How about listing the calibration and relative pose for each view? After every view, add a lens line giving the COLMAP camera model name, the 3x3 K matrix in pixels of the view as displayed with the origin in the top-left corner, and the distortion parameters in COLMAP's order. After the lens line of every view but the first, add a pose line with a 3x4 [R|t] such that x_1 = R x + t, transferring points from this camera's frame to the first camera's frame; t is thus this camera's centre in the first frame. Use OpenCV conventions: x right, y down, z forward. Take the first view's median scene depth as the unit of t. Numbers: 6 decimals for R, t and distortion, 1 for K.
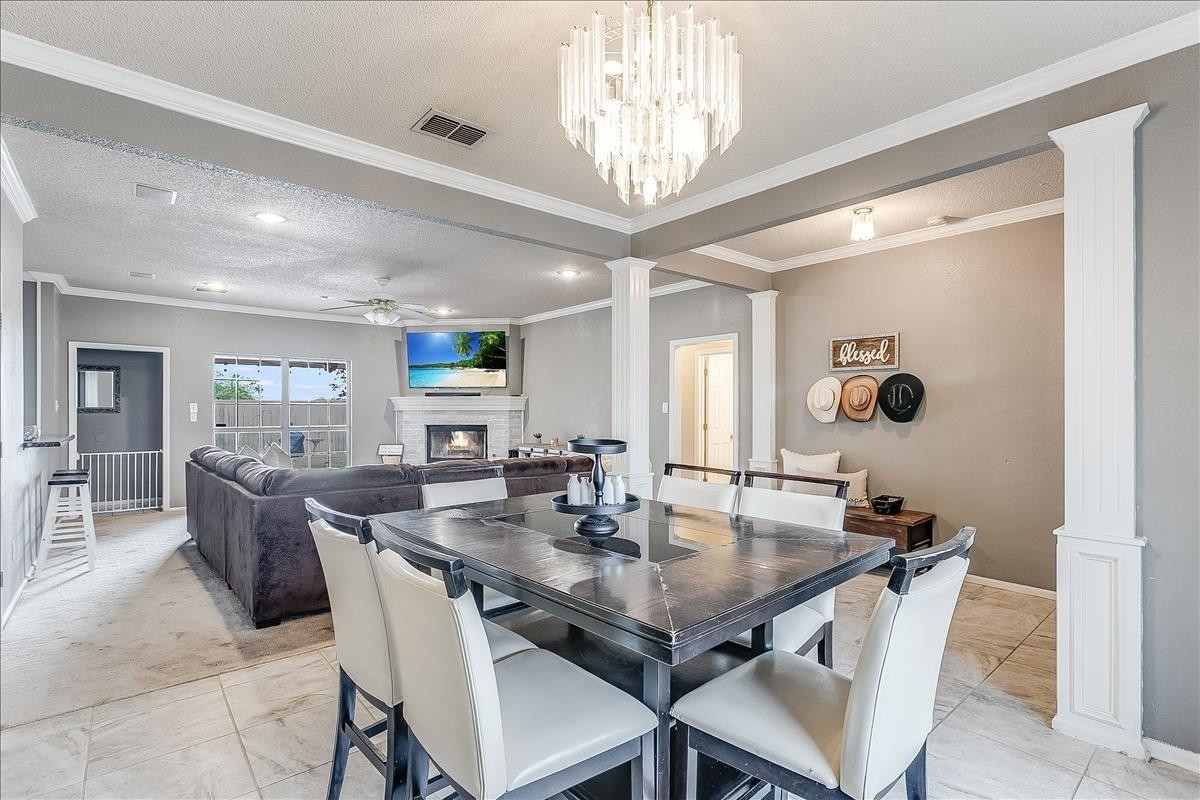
lens RADIAL K [[551.1, 0, 597.2], [0, 551.1, 403.0], [0, 0, 1]] dist [-0.035344, 0.008362]
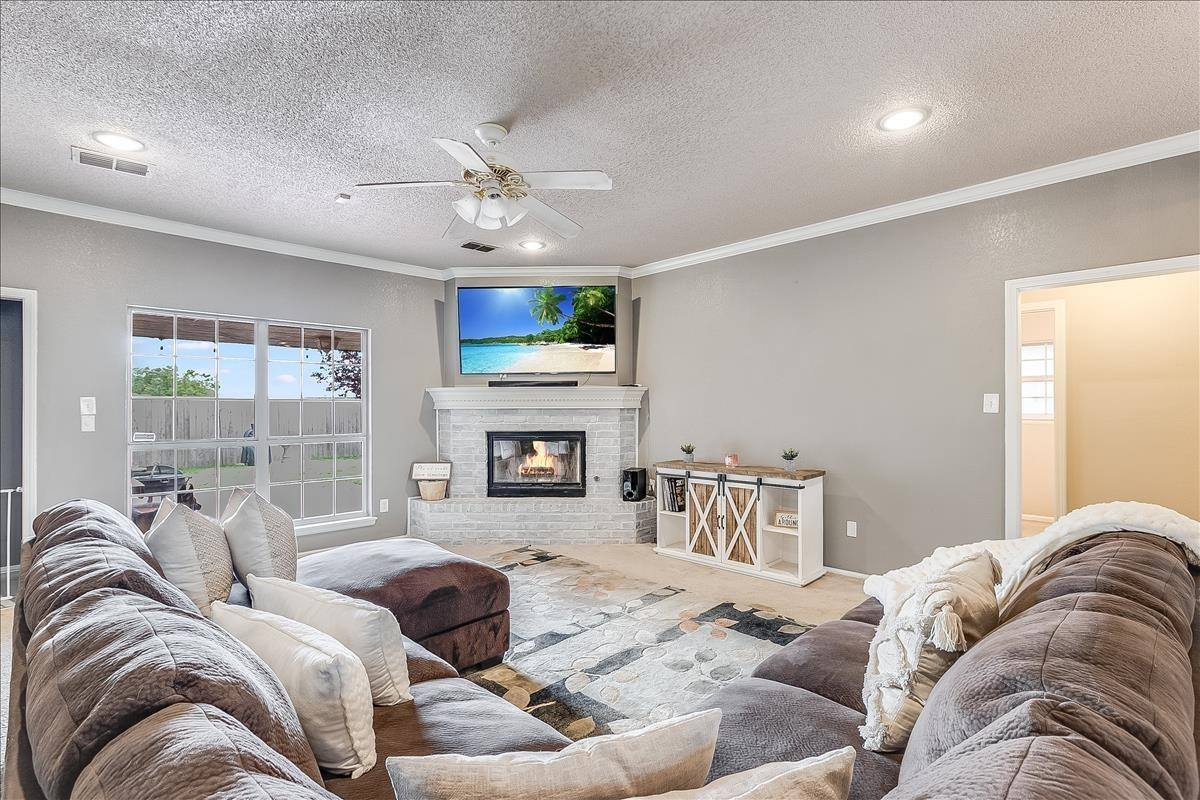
lens RADIAL K [[551.1, 0, 604.3], [0, 551.1, 394.7], [0, 0, 1]] dist [-0.035344, 0.008362]
pose [[0.997982, -0.002581, 0.063442, -0.219086], [0.003221, 0.999945, -0.009976, 0.003655], [-0.063413, 0.010160, 0.997936, 0.355815]]
